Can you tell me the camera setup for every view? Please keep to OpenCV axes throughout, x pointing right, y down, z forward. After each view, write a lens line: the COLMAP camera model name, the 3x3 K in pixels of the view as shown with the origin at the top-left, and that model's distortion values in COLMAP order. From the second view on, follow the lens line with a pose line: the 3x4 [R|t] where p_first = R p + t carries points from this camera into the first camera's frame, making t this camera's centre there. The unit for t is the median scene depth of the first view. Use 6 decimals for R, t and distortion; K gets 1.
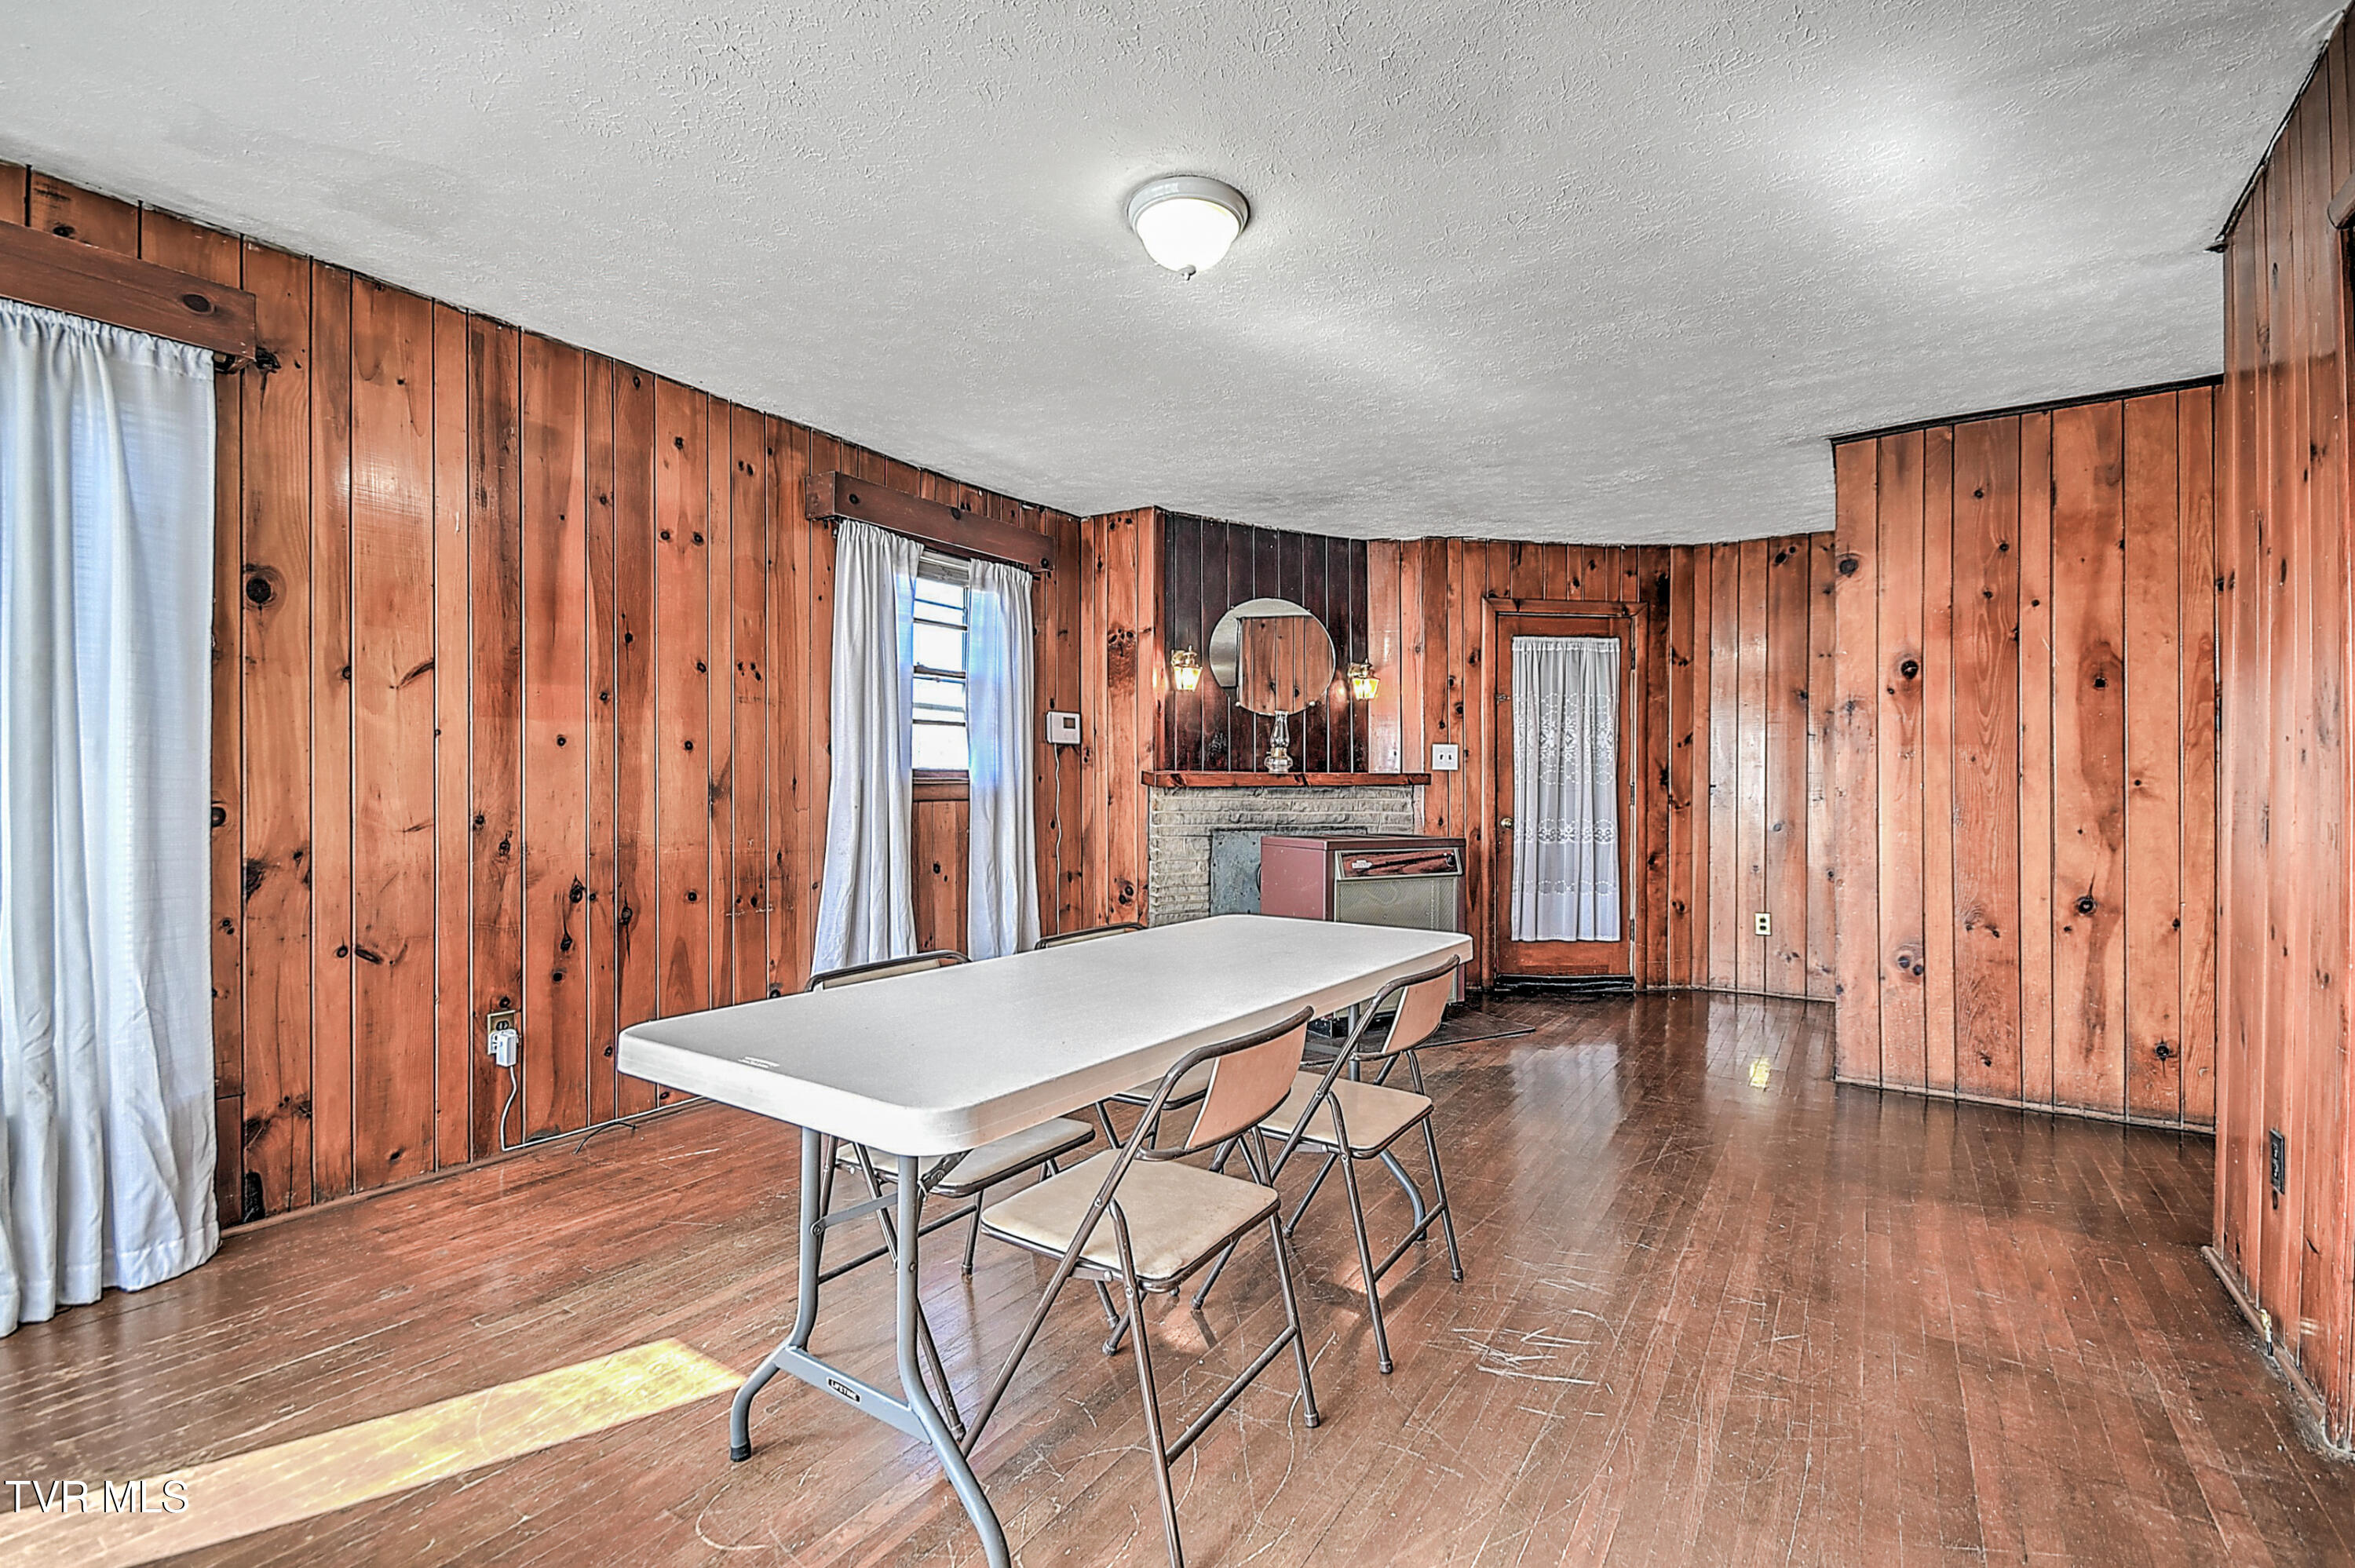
lens RADIAL K [[1028.7, 0, 1192.0], [0, 1028.7, 788.6], [0, 0, 1]] dist [0.007603, -0.000187]
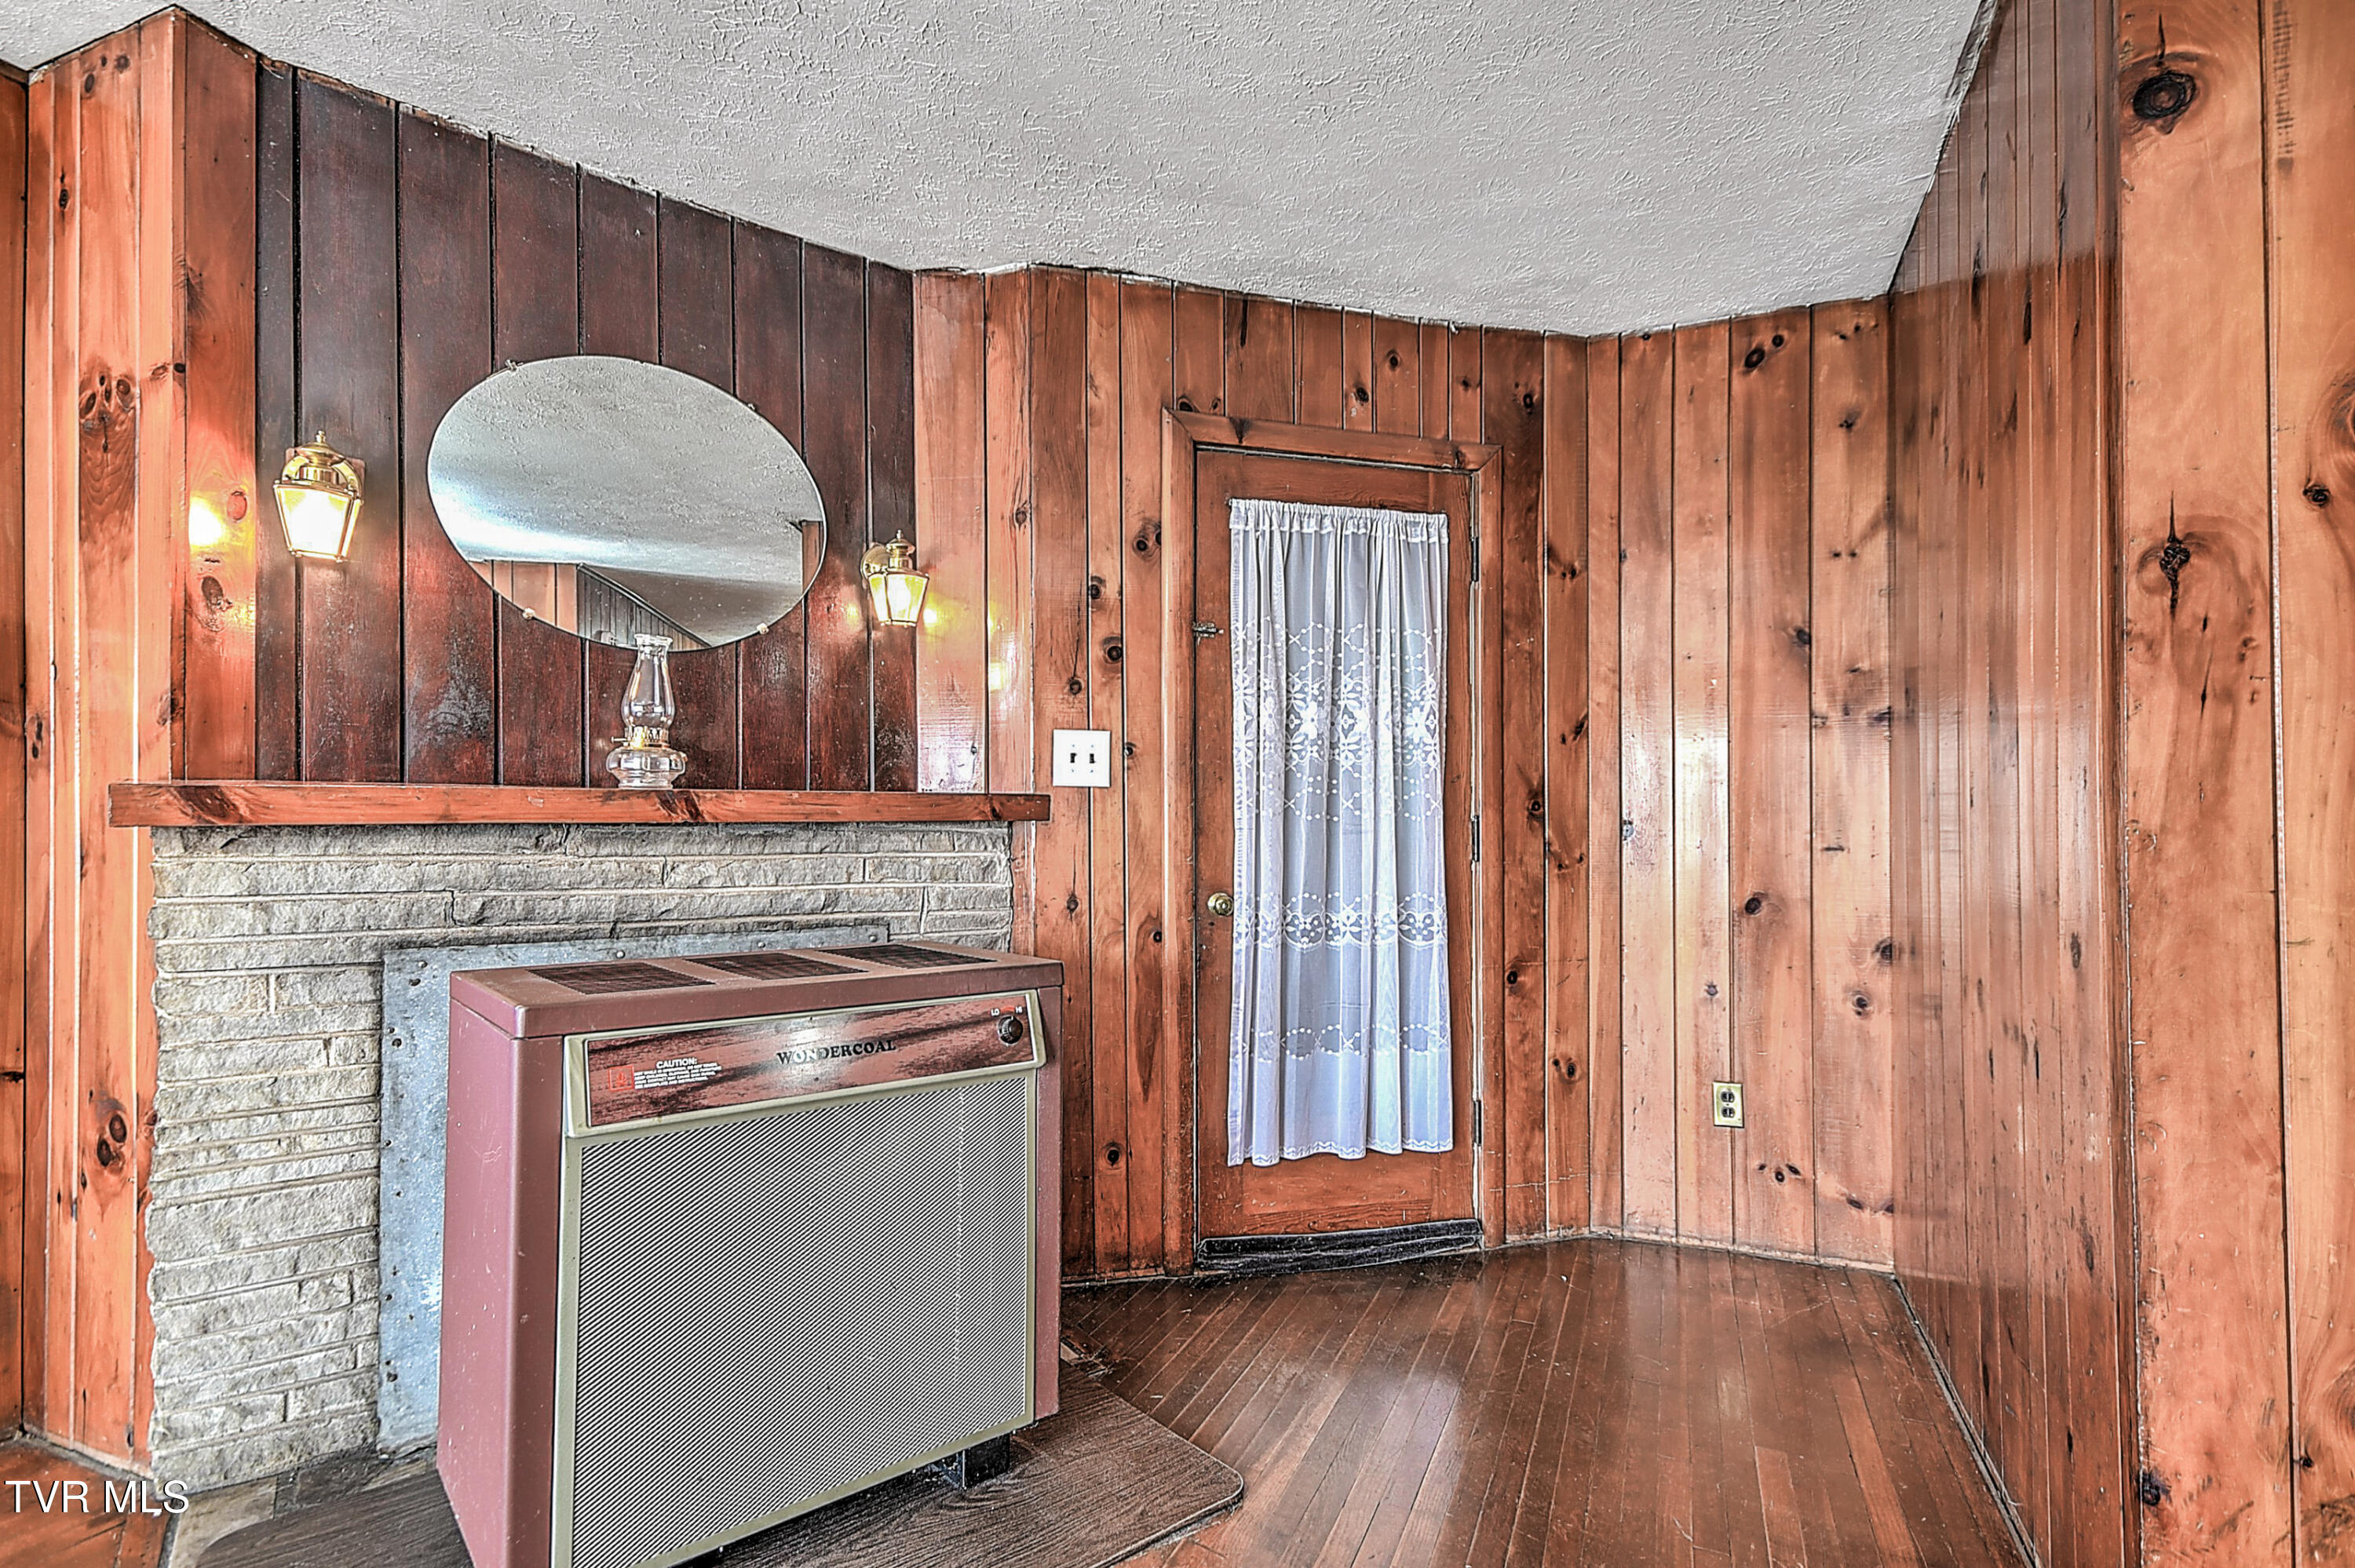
lens RADIAL K [[1138.2, 0, 1201.3], [0, 1138.2, 811.2], [0, 0, 1]] dist [0.011177, 0.001061]
pose [[0.982647, 0.000004, 0.185488, 0.205761], [0.003216, 0.999849, -0.017062, 0.000841], [-0.185460, 0.017362, 0.982498, 0.507325]]
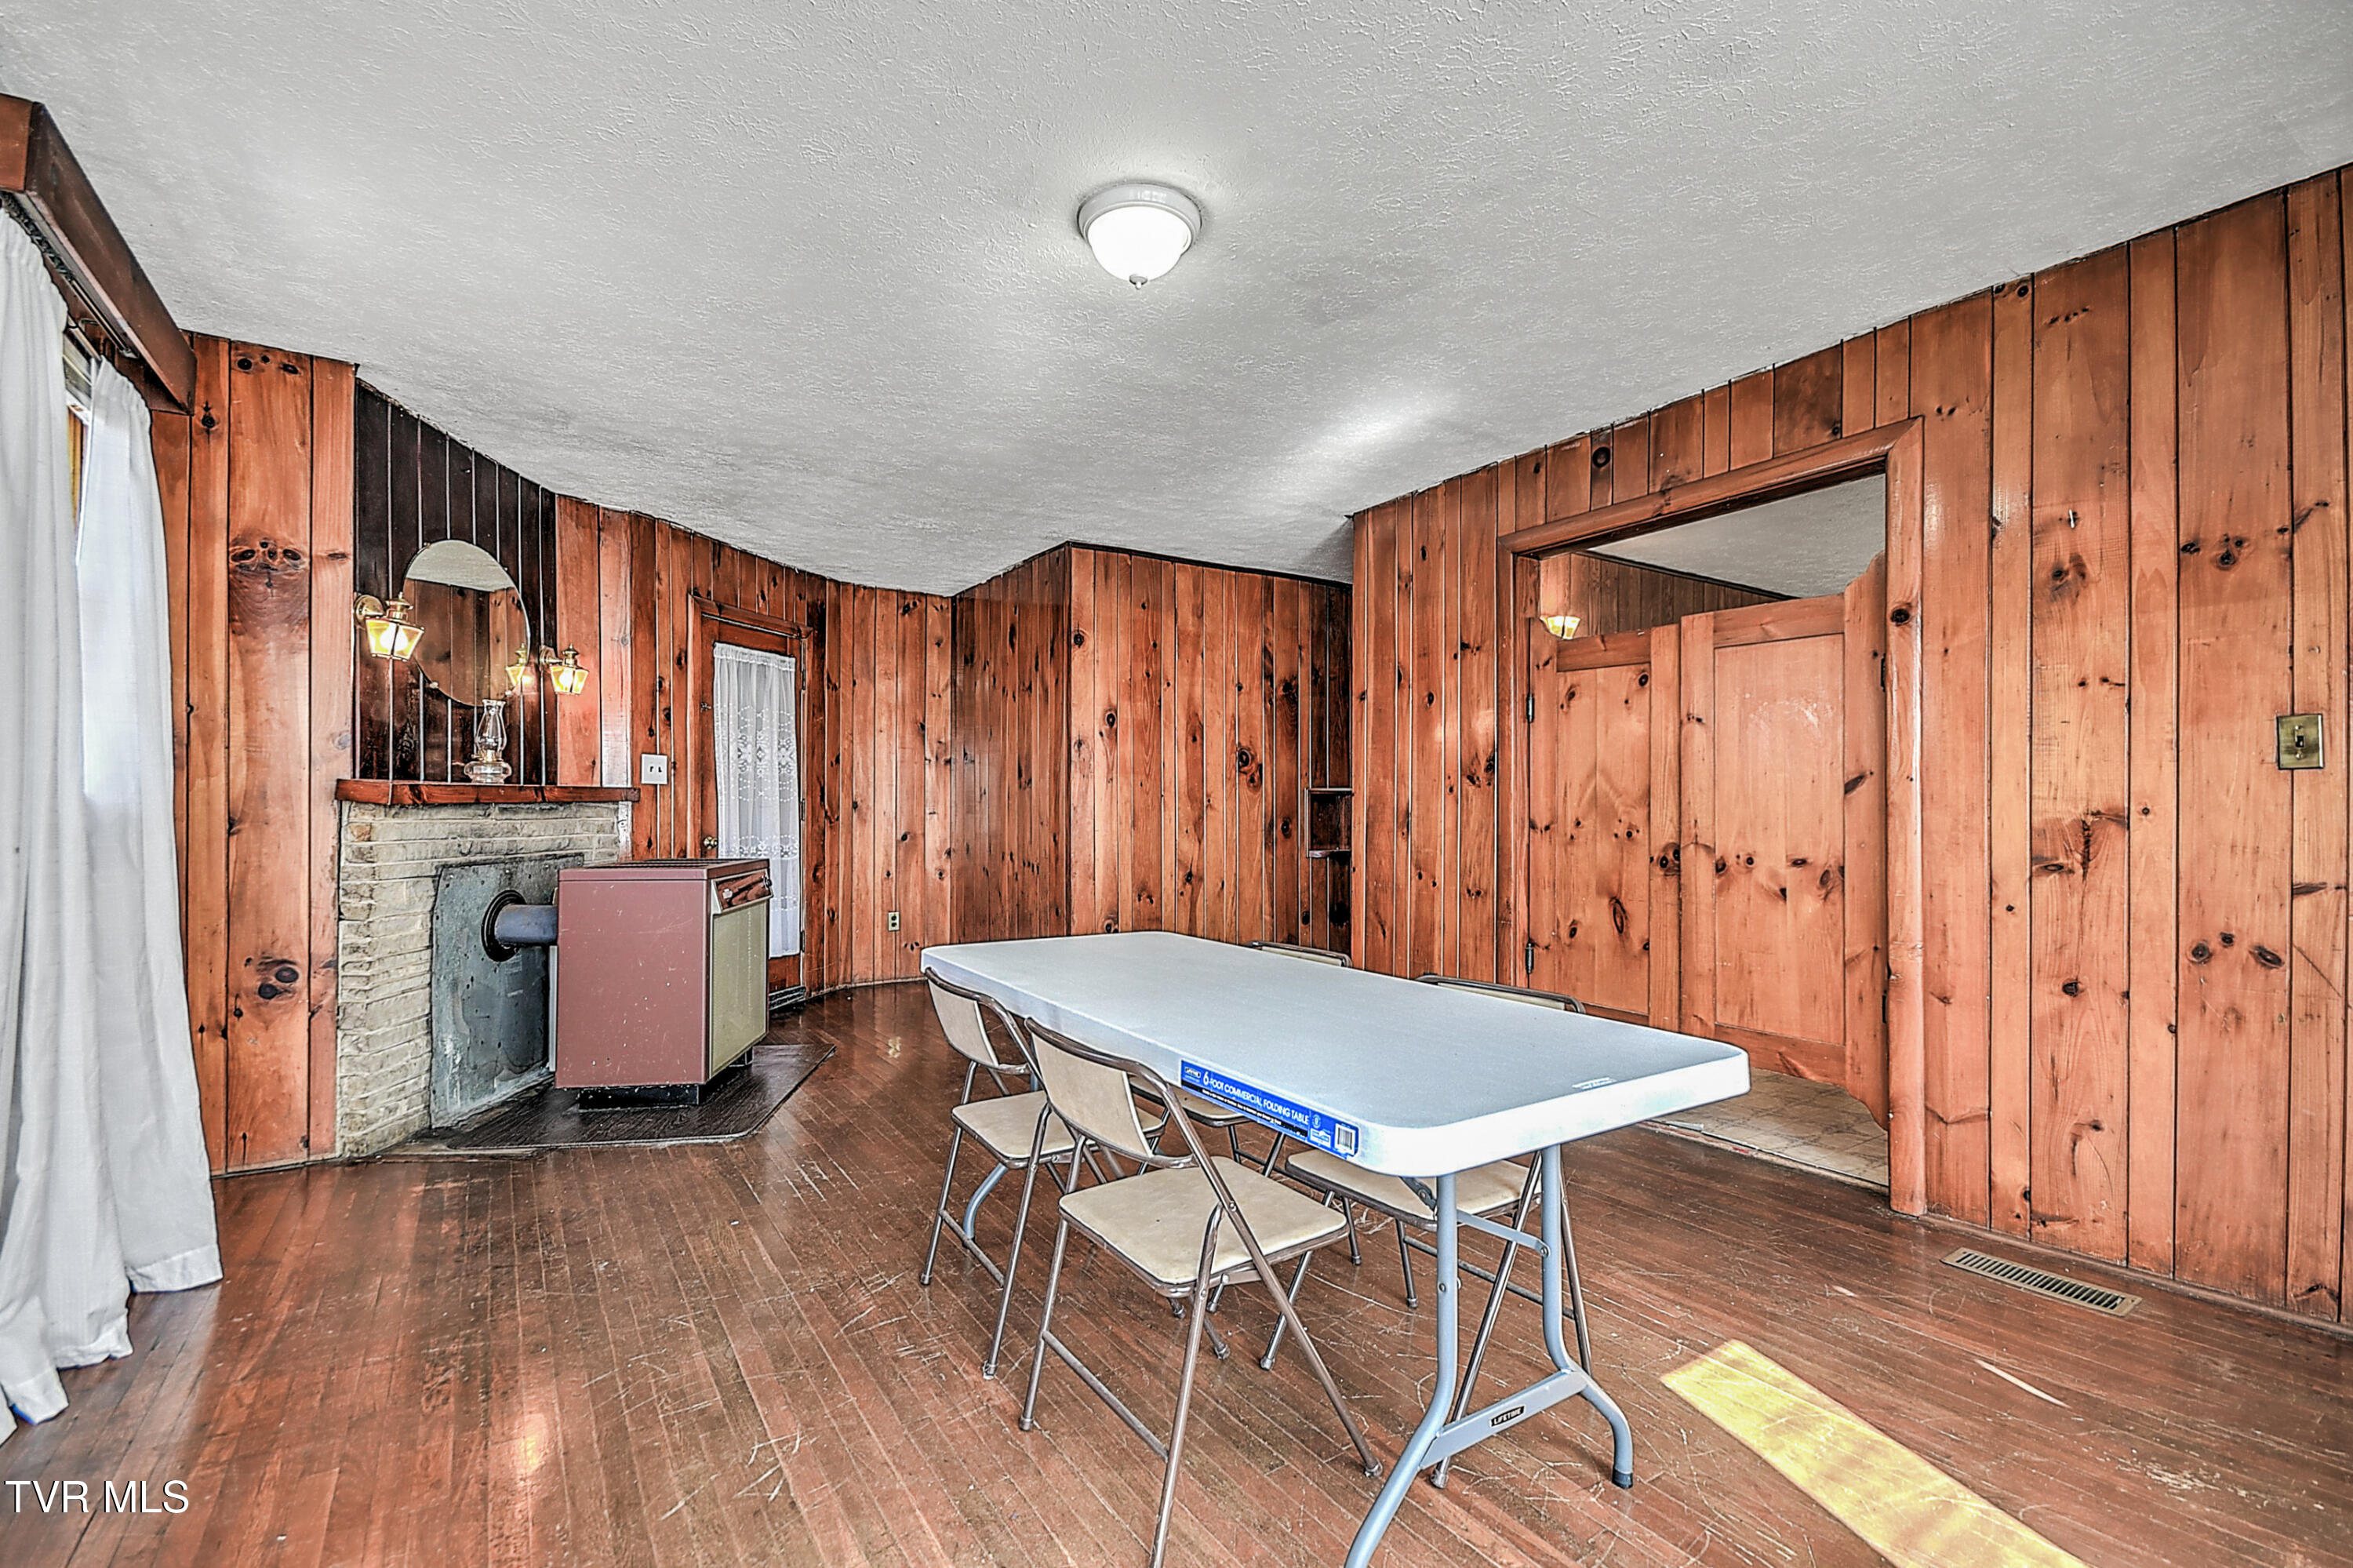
lens RADIAL K [[1028.1, 0, 1176.8], [0, 1028.1, 795.5], [0, 0, 1]] dist [0.007603, -0.000187]
pose [[0.388386, 0.005352, 0.921481, -0.386462], [0.001685, 0.999977, -0.006518, -0.001959], [-0.921495, 0.004084, 0.388369, 0.254544]]
